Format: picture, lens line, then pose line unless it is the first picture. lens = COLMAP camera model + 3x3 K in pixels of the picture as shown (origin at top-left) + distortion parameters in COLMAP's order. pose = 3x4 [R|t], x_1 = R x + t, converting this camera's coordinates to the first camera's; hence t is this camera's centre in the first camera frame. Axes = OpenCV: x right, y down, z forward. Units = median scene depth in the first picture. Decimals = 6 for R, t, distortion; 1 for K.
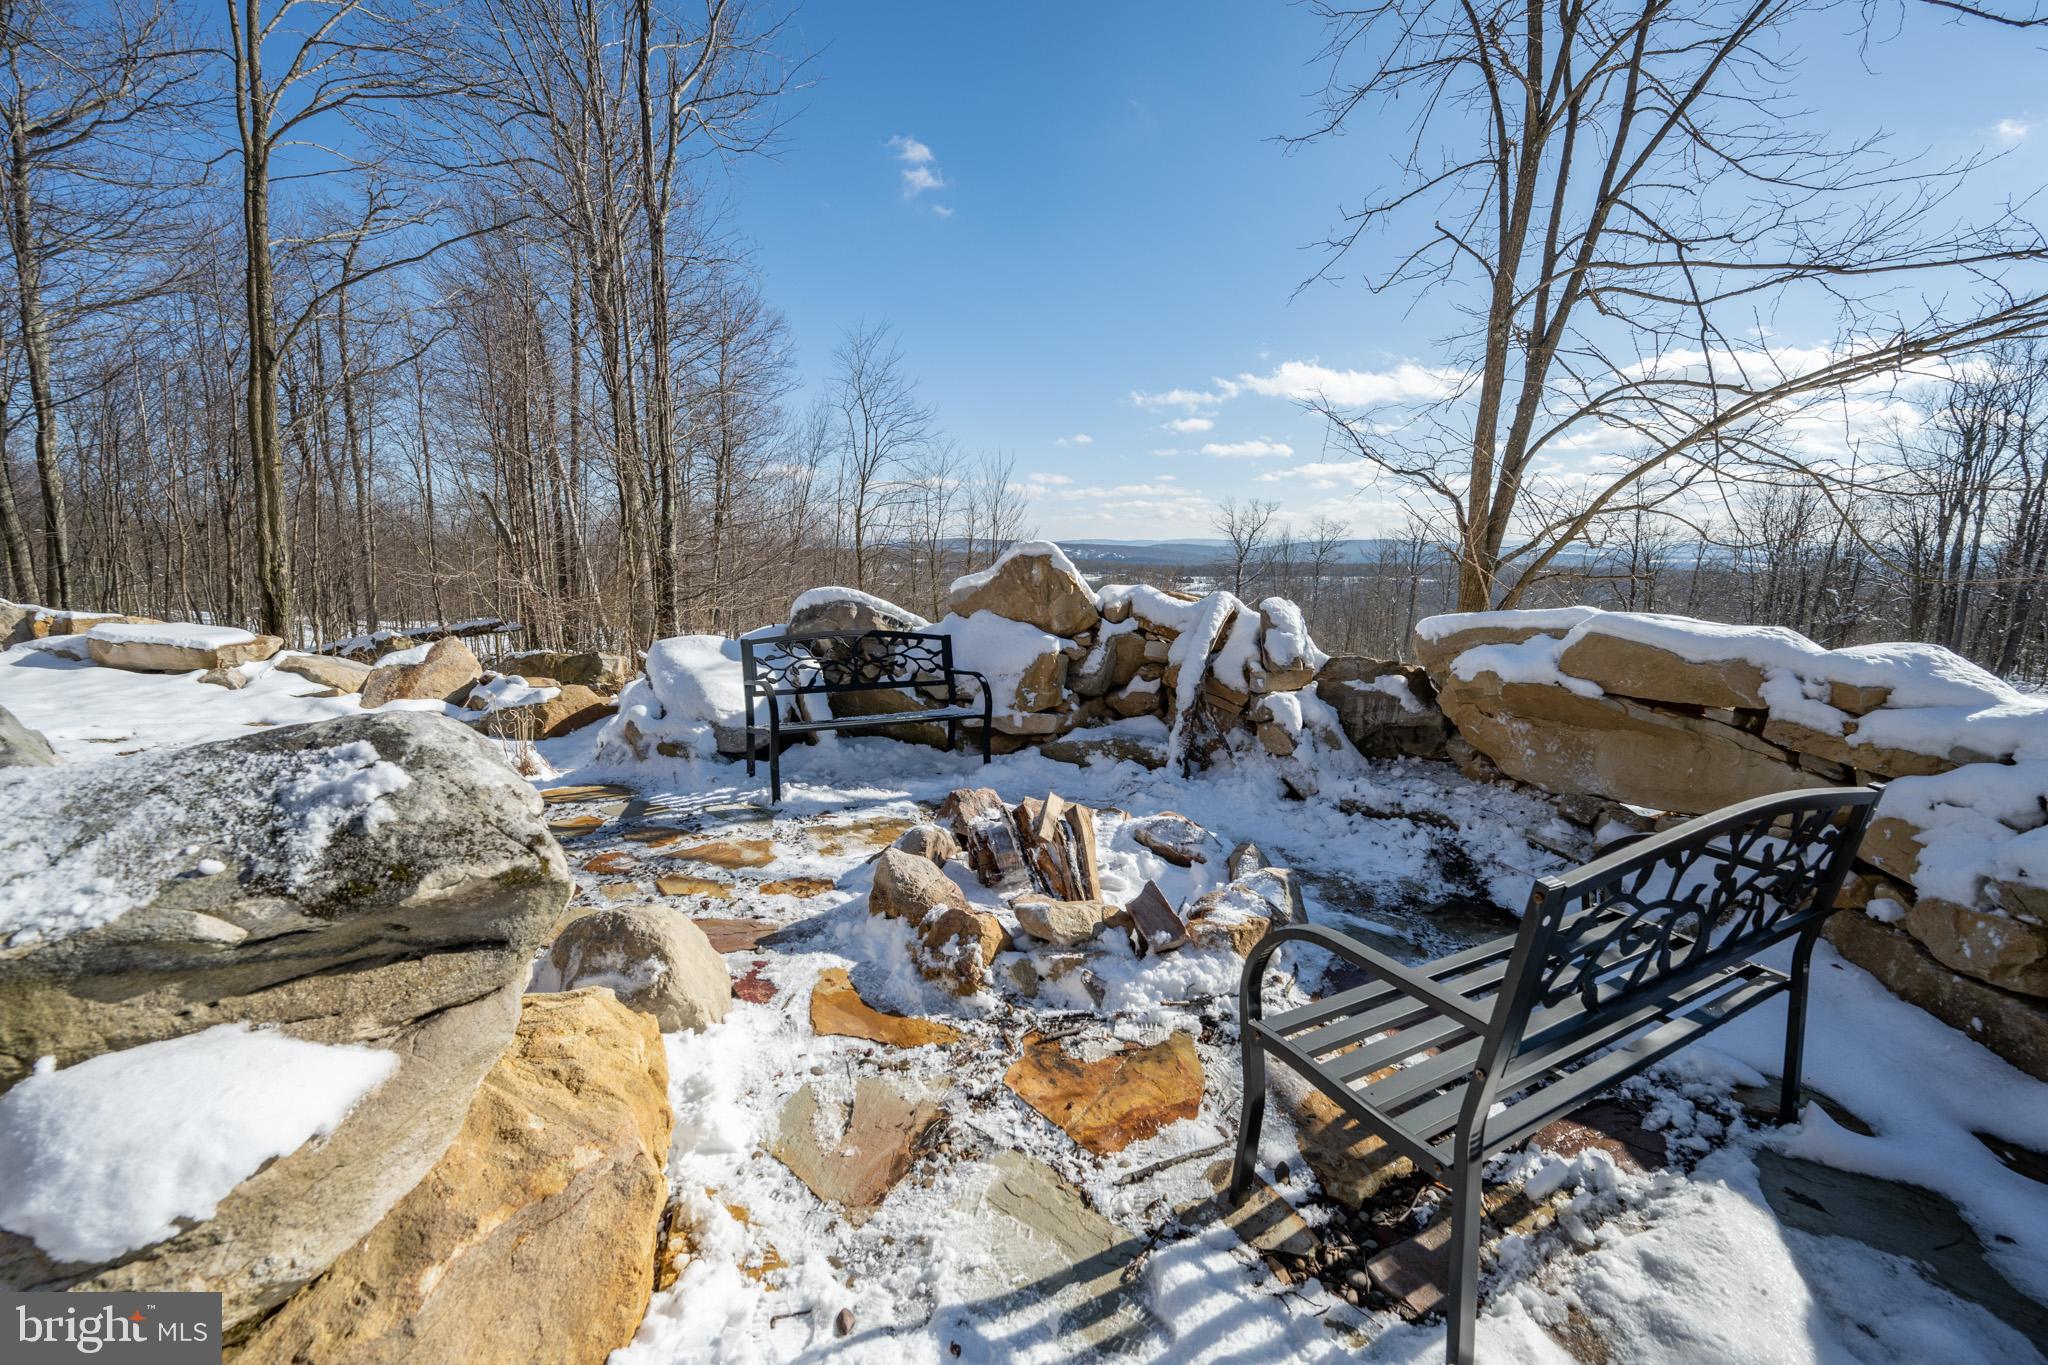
lens RADIAL K [[796.6, 0, 1028.3], [0, 796.6, 667.6], [0, 0, 1]] dist [-0.001413, -0.000213]
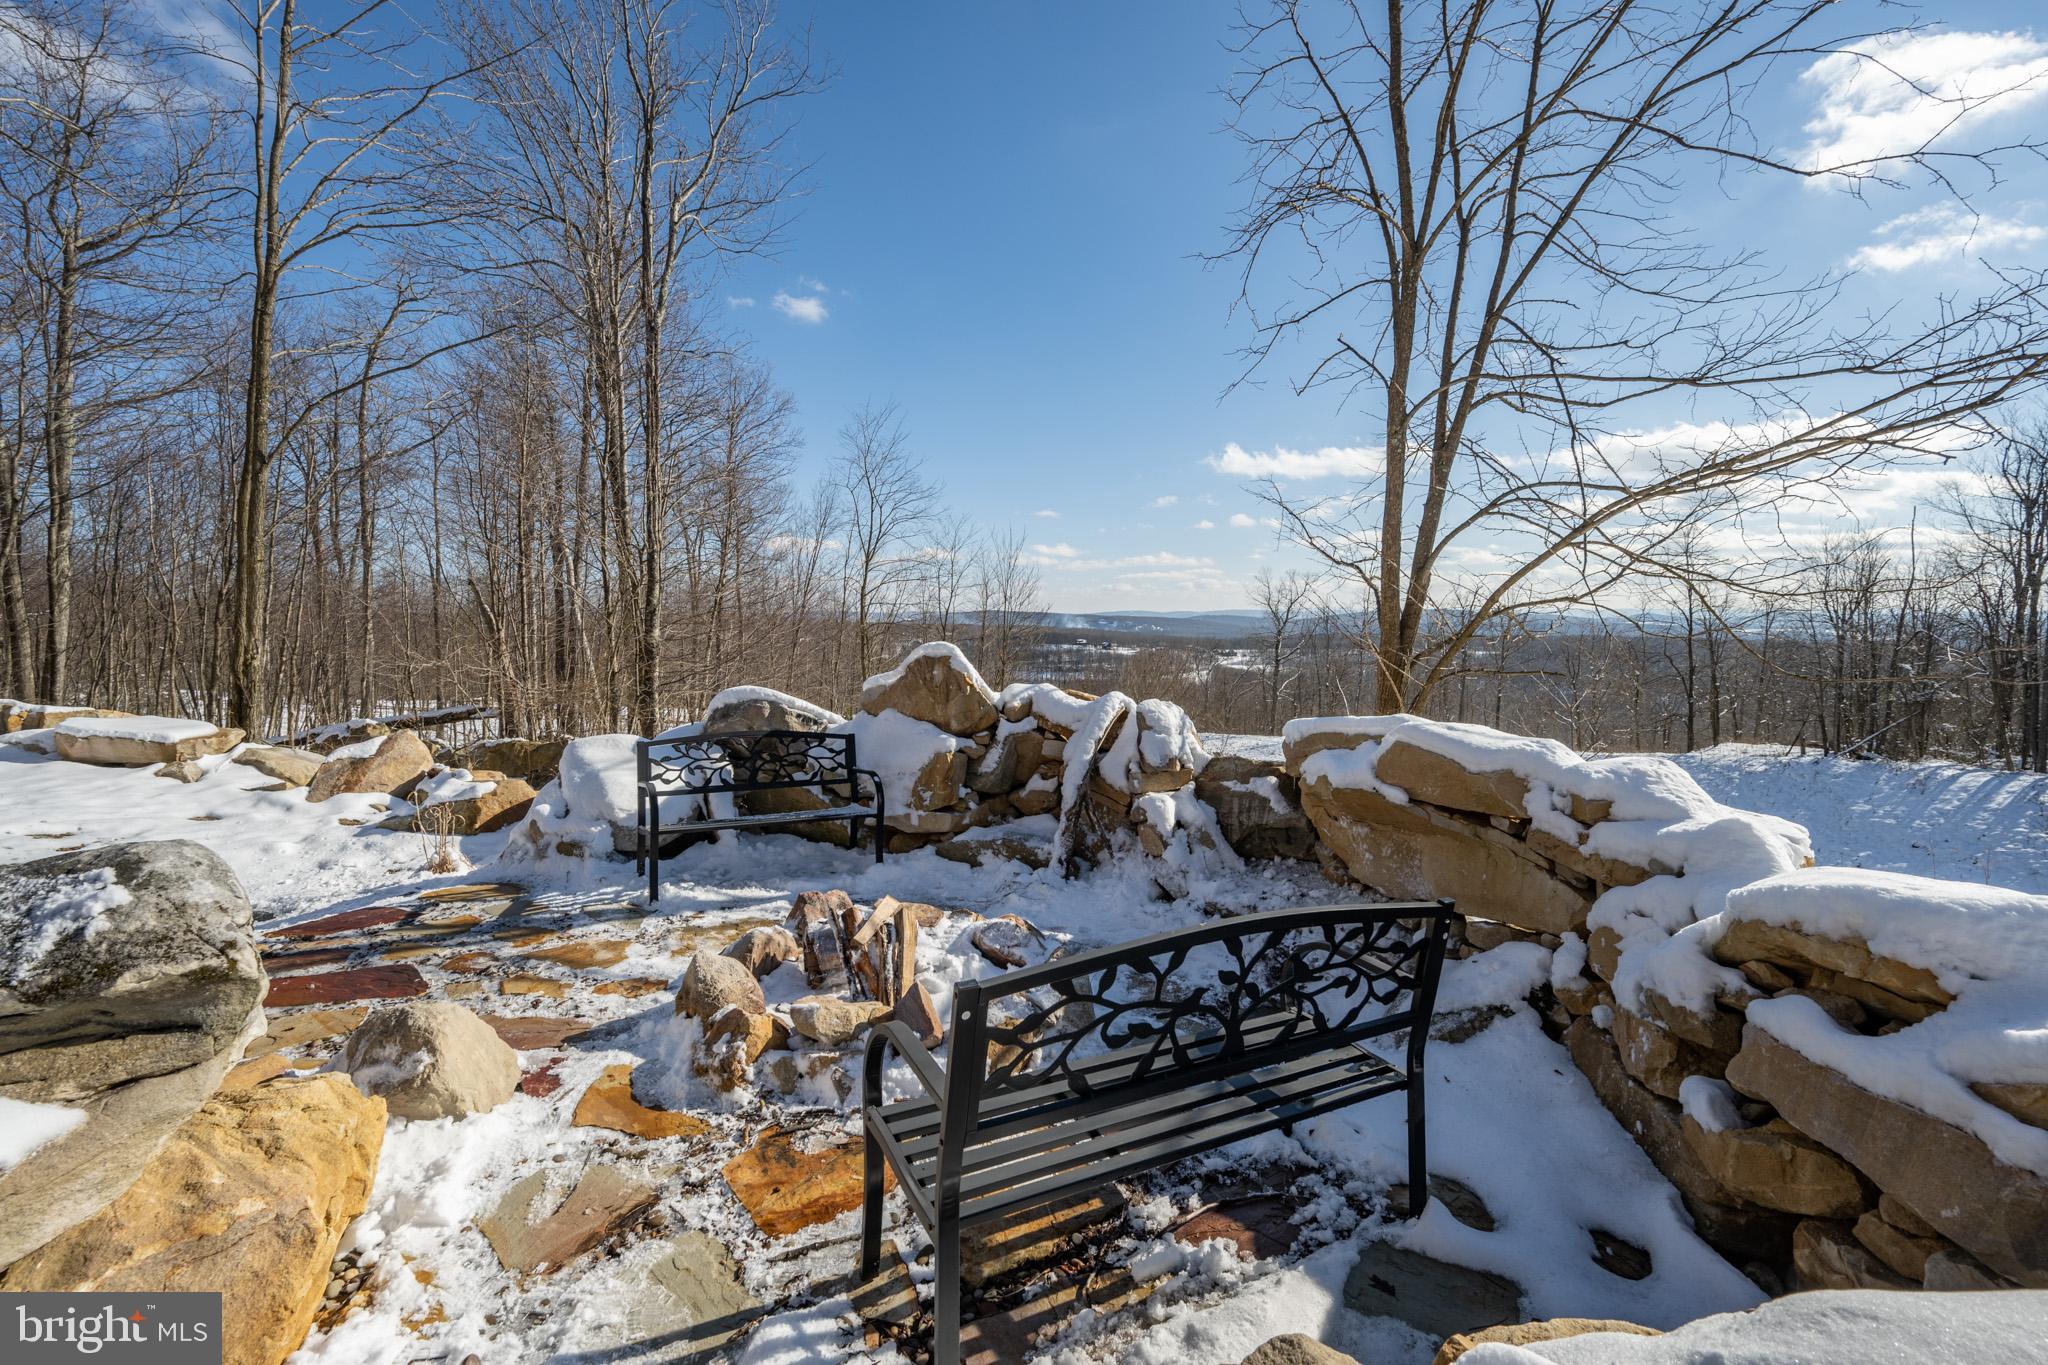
lens RADIAL K [[849.2, 0, 1035.6], [0, 849.2, 654.4], [0, 0, 1]] dist [-0.002669, 0.000320]
pose [[0.999550, -0.004858, -0.029591, 0.192127], [0.001603, 0.994036, -0.109042, -0.026601], [0.029944, 0.108946, 0.993597, -0.100583]]
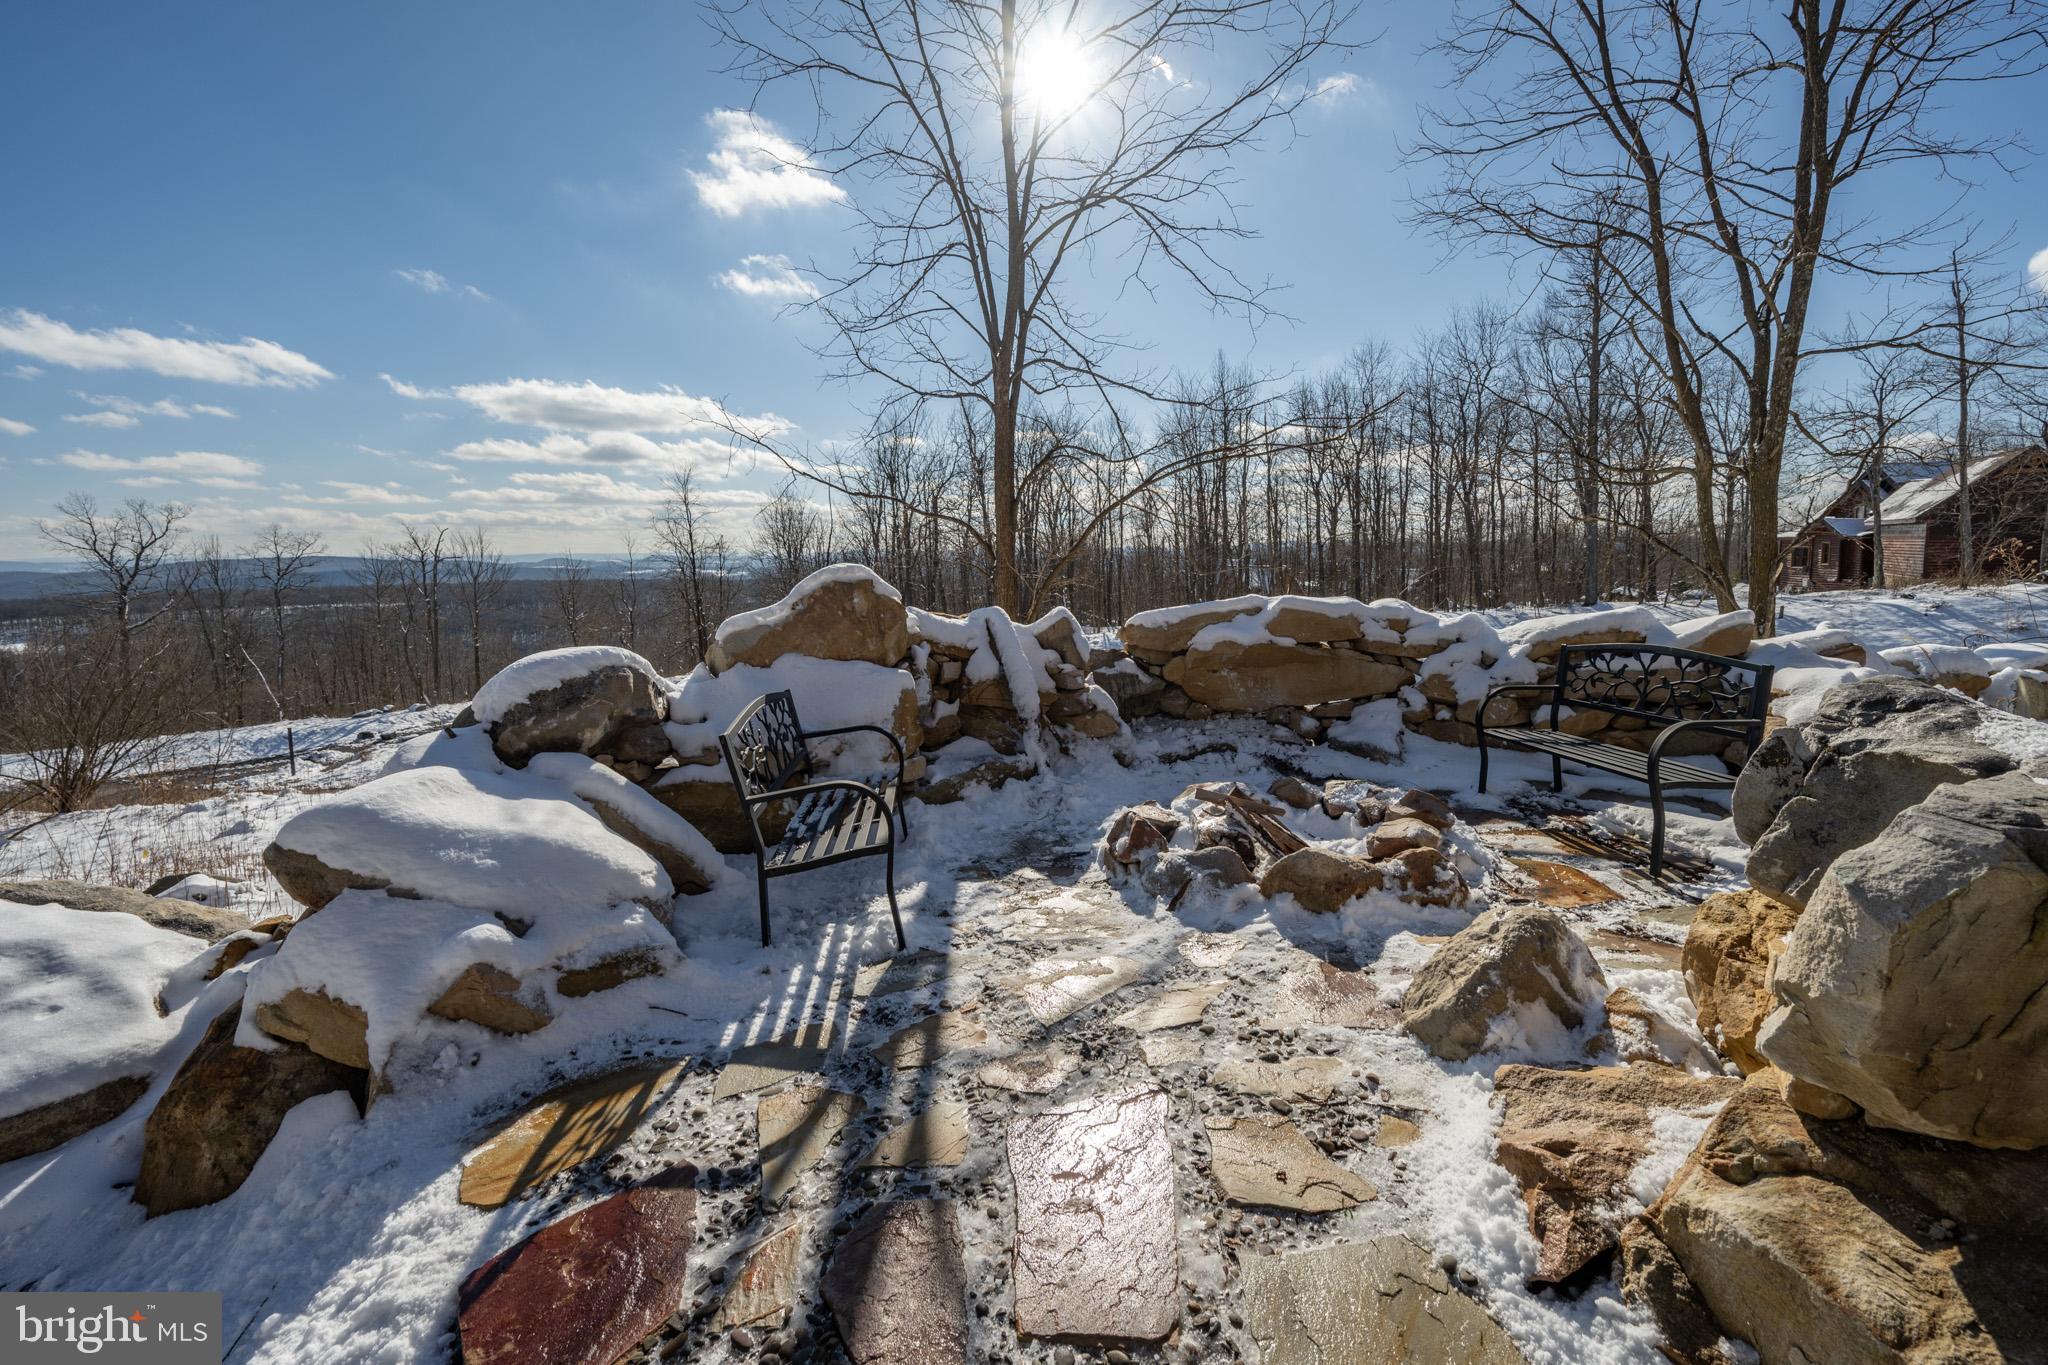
lens RADIAL K [[851.6, 0, 1051.0], [0, 851.6, 624.2], [0, 0, 1]] dist [-0.000326, -0.000082]
pose [[0.433650, -0.089308, 0.896645, -0.819223], [0.156743, 0.987382, 0.022539, -0.093891], [-0.887344, 0.130769, 0.442176, 0.469759]]
